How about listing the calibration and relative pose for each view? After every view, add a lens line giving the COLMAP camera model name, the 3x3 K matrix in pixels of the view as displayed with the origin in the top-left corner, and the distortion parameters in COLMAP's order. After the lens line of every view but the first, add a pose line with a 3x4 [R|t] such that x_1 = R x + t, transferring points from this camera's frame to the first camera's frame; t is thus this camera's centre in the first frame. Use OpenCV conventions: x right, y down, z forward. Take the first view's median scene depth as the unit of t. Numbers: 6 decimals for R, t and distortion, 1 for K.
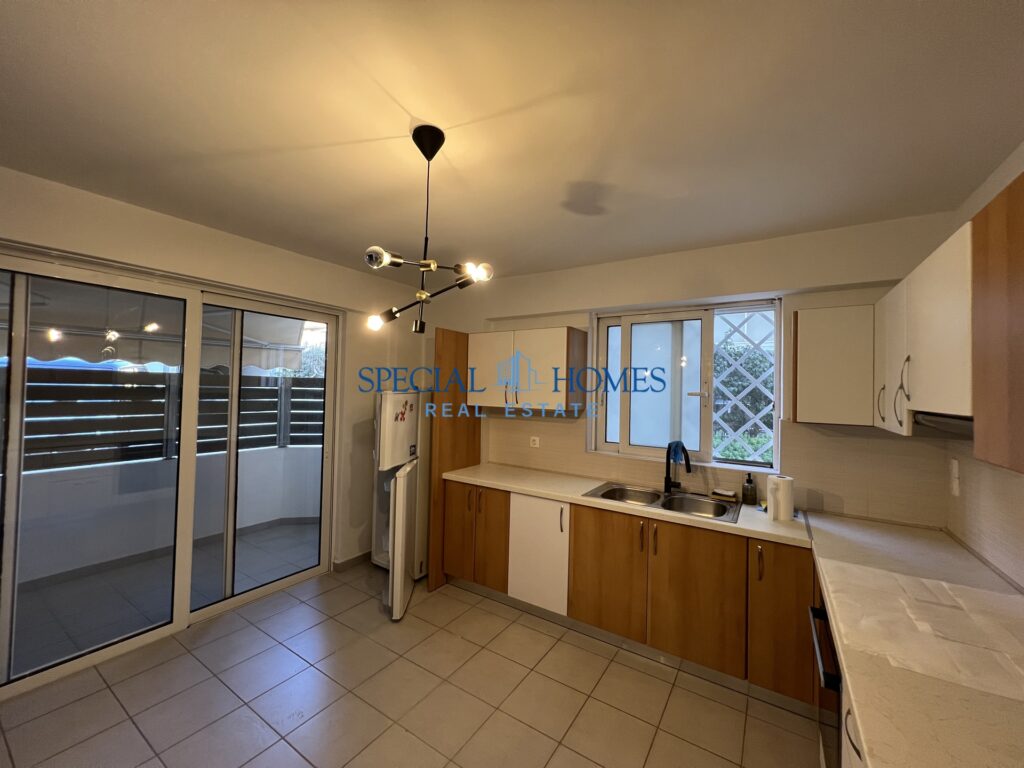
lens RADIAL K [[407.5, 0, 509.4], [0, 407.5, 381.4], [0, 0, 1]] dist [-0.002109, -0.000121]
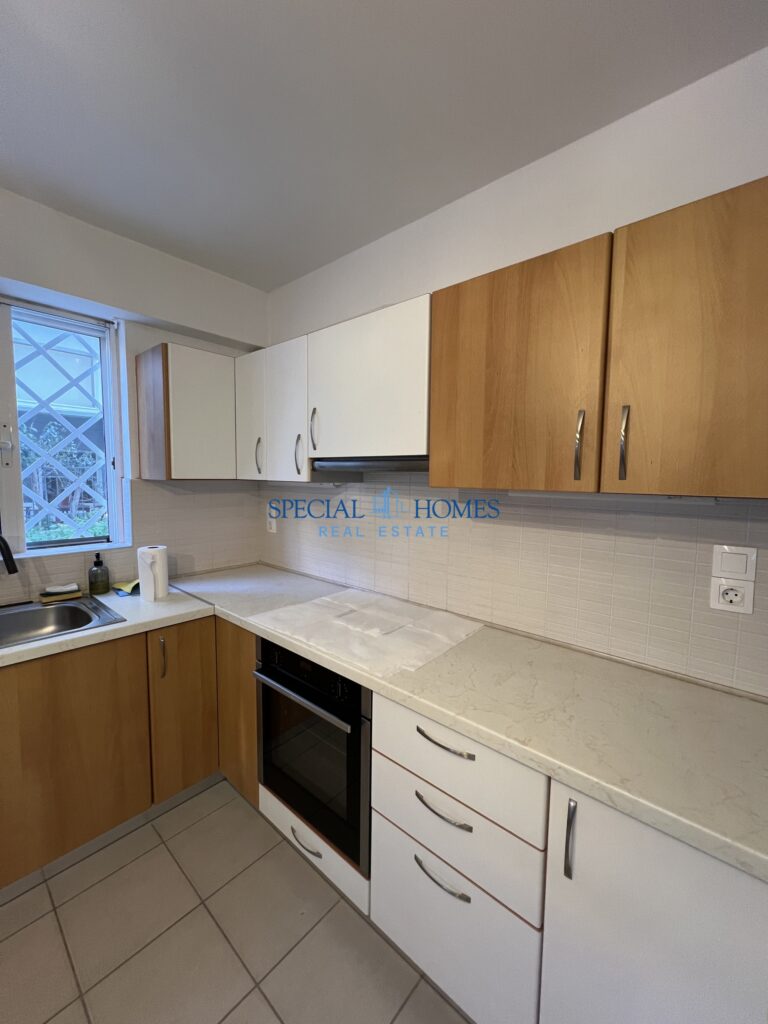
lens RADIAL K [[407.5, 0, 383.7], [0, 407.5, 509.5], [0, 0, 1]] dist [-0.002109, -0.000121]
pose [[0.138683, -0.102010, 0.985069, -0.064360], [-0.030993, 0.993747, 0.107272, 0.050821], [-0.989852, -0.045407, 0.134654, 0.390163]]
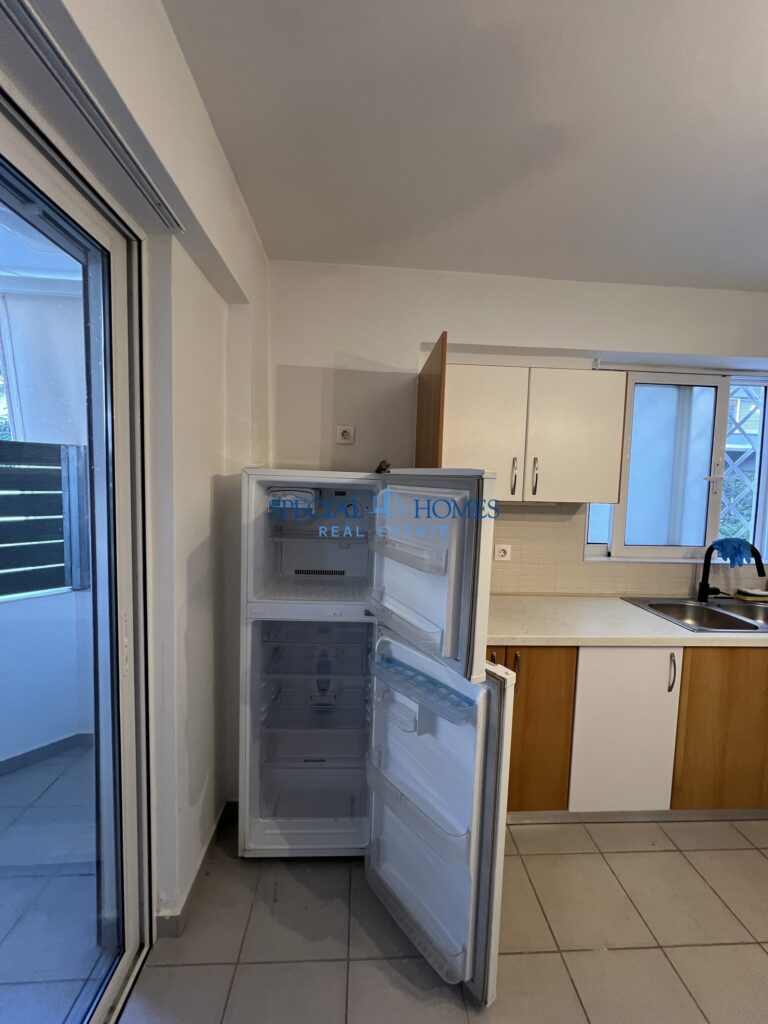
lens RADIAL K [[407.5, 0, 383.7], [0, 407.5, 509.5], [0, 0, 1]] dist [-0.002109, -0.000121]
pose [[0.805342, -0.046777, 0.590962, -0.643624], [-0.018722, 0.994378, 0.104221, 0.022752], [-0.592514, -0.094998, 0.799939, 0.825207]]
